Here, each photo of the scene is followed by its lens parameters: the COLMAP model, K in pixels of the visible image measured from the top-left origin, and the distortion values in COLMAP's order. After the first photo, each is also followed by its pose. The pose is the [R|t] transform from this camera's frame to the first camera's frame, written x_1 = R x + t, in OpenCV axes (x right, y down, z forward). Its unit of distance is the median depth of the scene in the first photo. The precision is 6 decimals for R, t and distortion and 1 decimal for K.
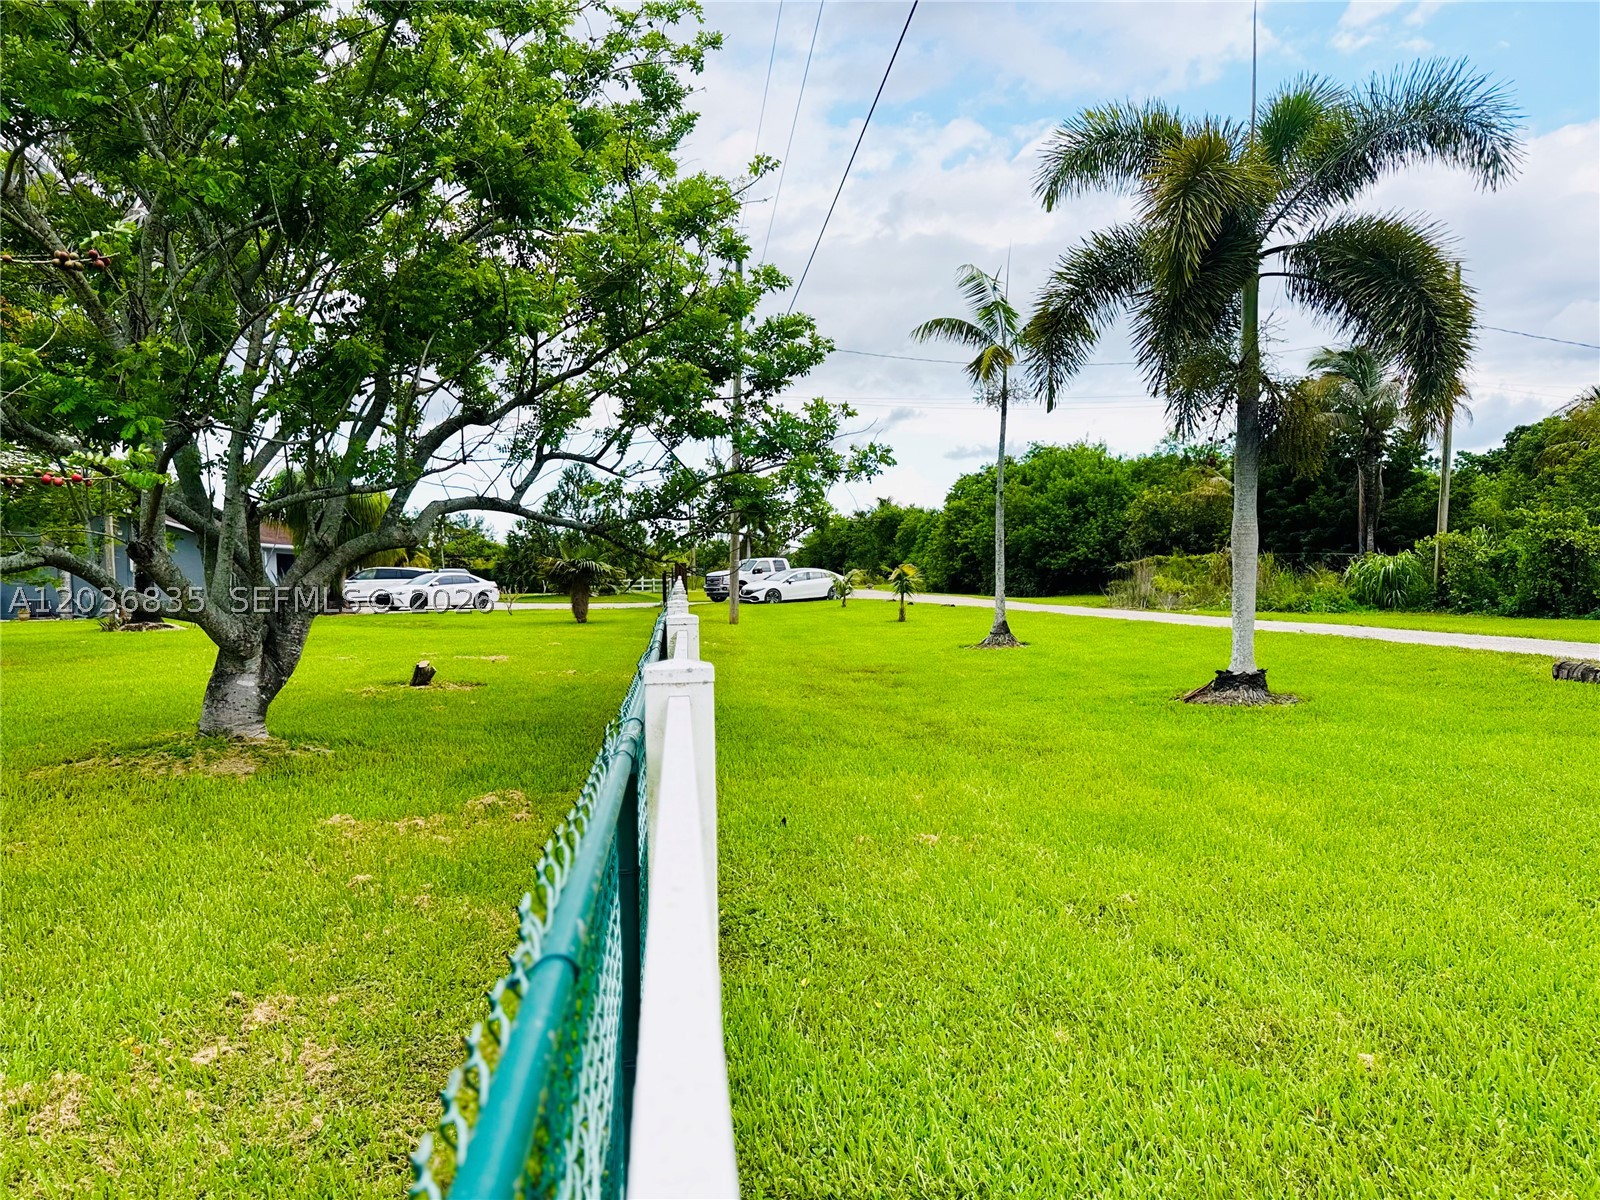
lens RADIAL K [[1129.9, 0, 800.2], [0, 1129.9, 613.6], [0, 0, 1]] dist [0.006856, -0.004812]
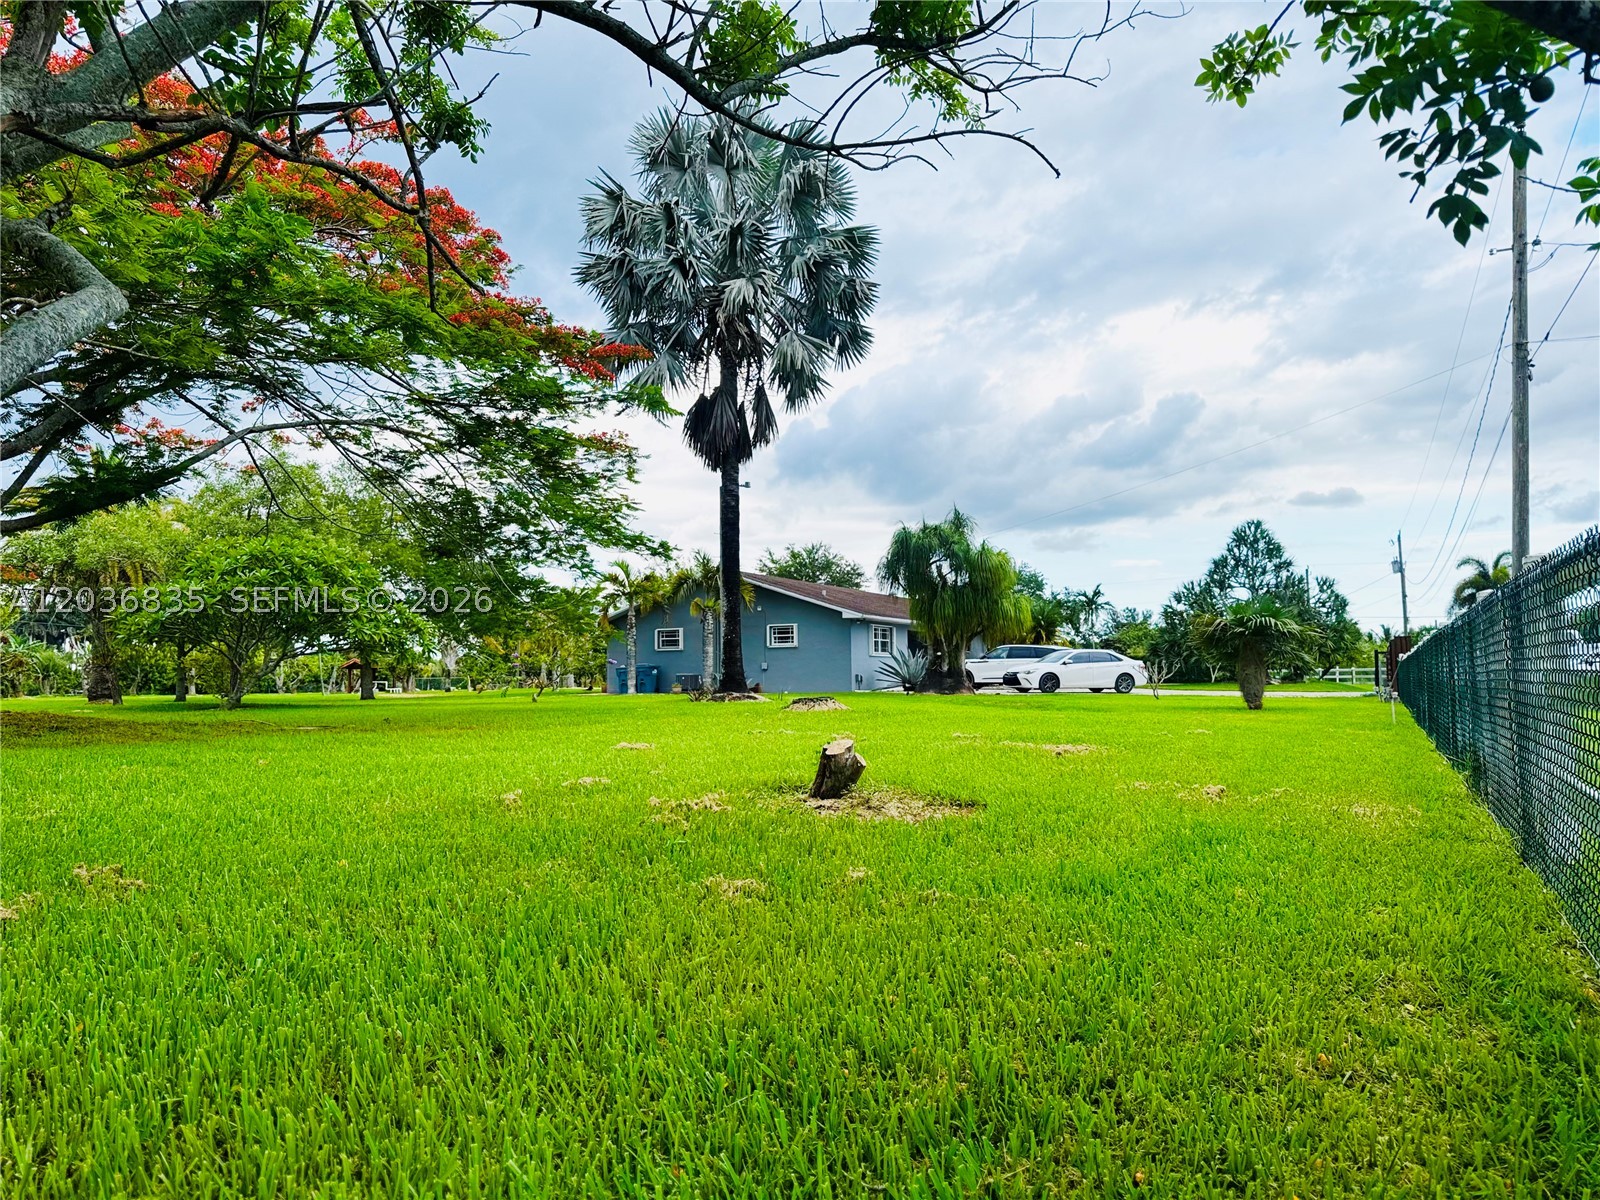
lens RADIAL K [[1129.9, 0, 800.2], [0, 1129.9, 613.6], [0, 0, 1]] dist [0.006856, -0.004812]
pose [[0.838442, -0.014734, -0.544792, -0.035770], [-0.032729, 0.996469, -0.077320, 0.008651], [0.544008, 0.082658, 0.834999, 0.195856]]
